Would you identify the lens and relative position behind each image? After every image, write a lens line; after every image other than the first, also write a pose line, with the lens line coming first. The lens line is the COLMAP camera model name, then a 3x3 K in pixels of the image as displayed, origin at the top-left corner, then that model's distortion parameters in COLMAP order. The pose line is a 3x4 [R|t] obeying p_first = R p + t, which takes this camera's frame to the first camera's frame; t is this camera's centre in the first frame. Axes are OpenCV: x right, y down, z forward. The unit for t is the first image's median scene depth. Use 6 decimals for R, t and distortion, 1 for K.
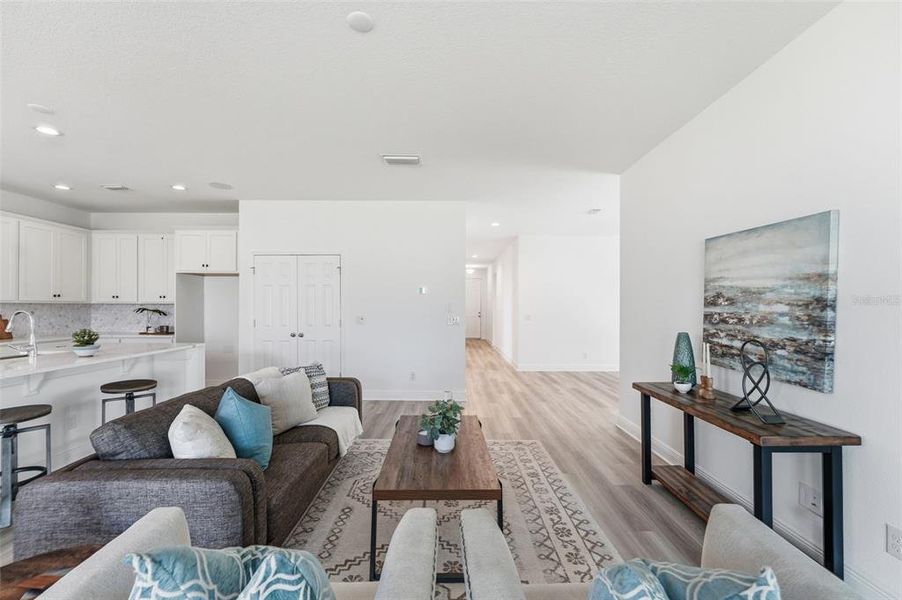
lens RADIAL K [[374.8, 0, 450.0], [0, 374.8, 307.6], [0, 0, 1]] dist [-0.000117, -0.000002]
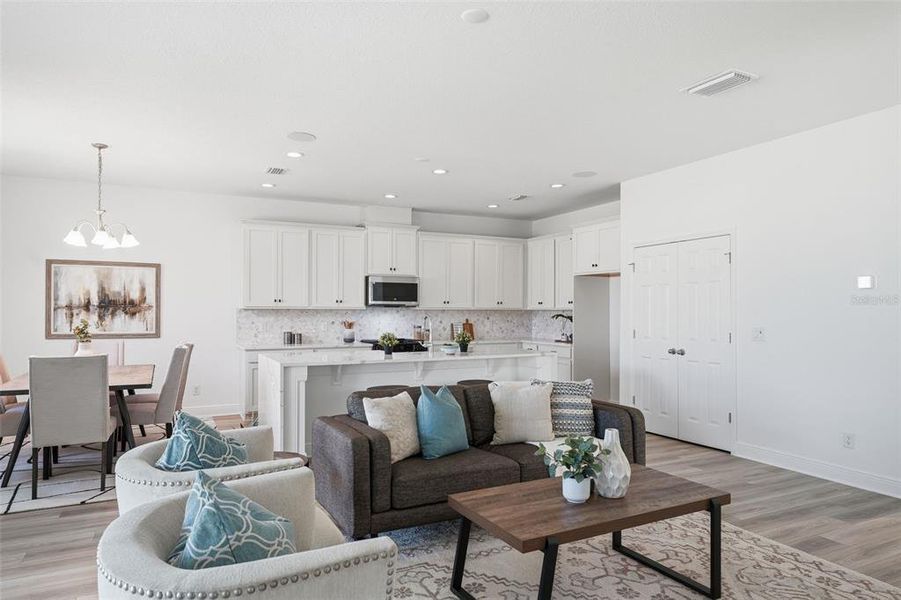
lens RADIAL K [[571.2, 0, 452.7], [0, 571.2, 310.1], [0, 0, 1]] dist [0.001398, -0.000018]
pose [[0.455173, -0.004550, -0.890391, 0.742191], [-0.004482, 0.999963, -0.007401, 0.005086], [0.890392, 0.007359, 0.455136, 0.207876]]
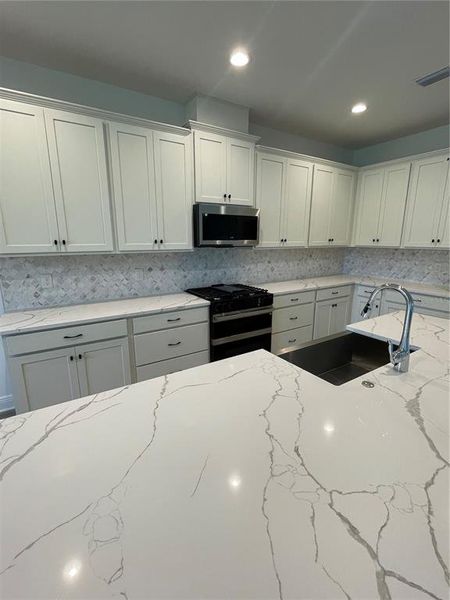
lens RADIAL K [[276.8, 0, 225.0], [0, 276.8, 300.0], [0, 0, 1]] dist [-0.000354, -0.000297]
pose [[0.542929, 0.181468, -0.819938, -1.065557], [-0.001711, 0.976610, 0.215010, -0.064113], [0.839777, -0.115332, 0.530540, 0.649677]]
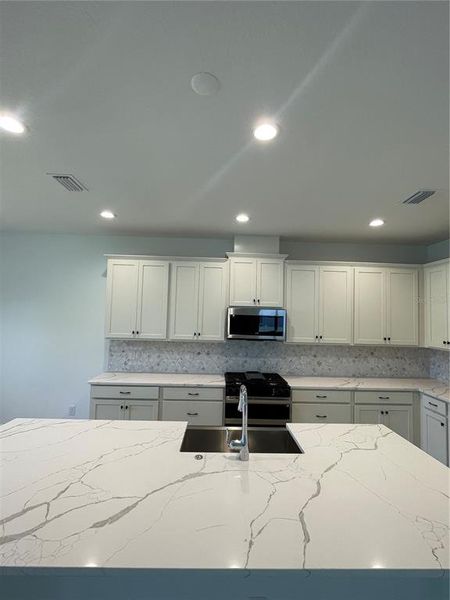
lens RADIAL K [[276.8, 0, 225.0], [0, 276.8, 300.0], [0, 0, 1]] dist [-0.000354, -0.000297]
pose [[0.031975, -0.060188, -0.997675, -0.671026], [-0.031702, 0.997622, -0.061201, -0.141045], [0.998986, 0.033585, 0.029991, 1.072508]]
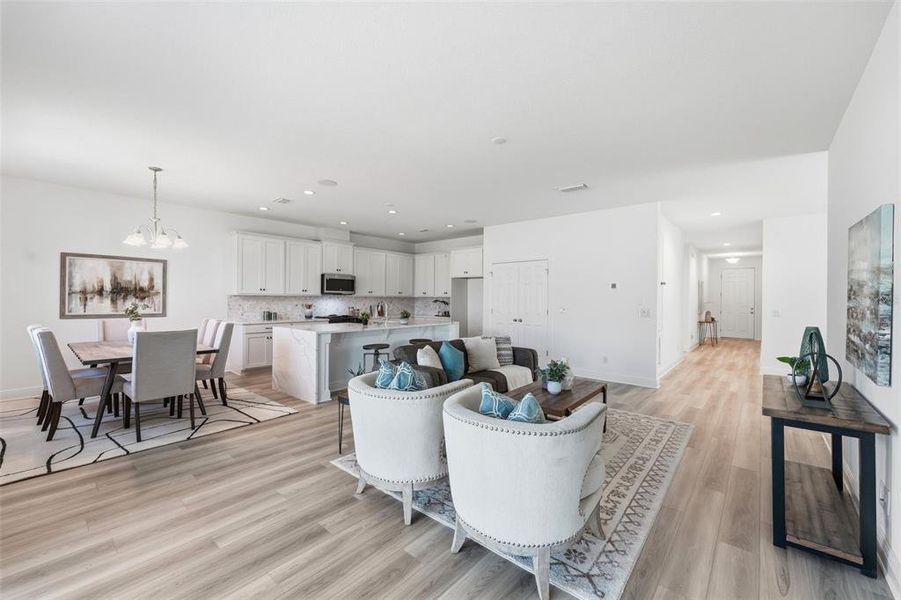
lens RADIAL K [[361.5, 0, 450.5], [0, 361.5, 300.0], [0, 0, 1]] dist [0.000279, 0.000053]
pose [[0.763269, 0.006151, -0.646052, 0.504087], [-0.009235, 0.999956, -0.001390, 0.006008], [0.646015, 0.007027, 0.763292, -0.333036]]
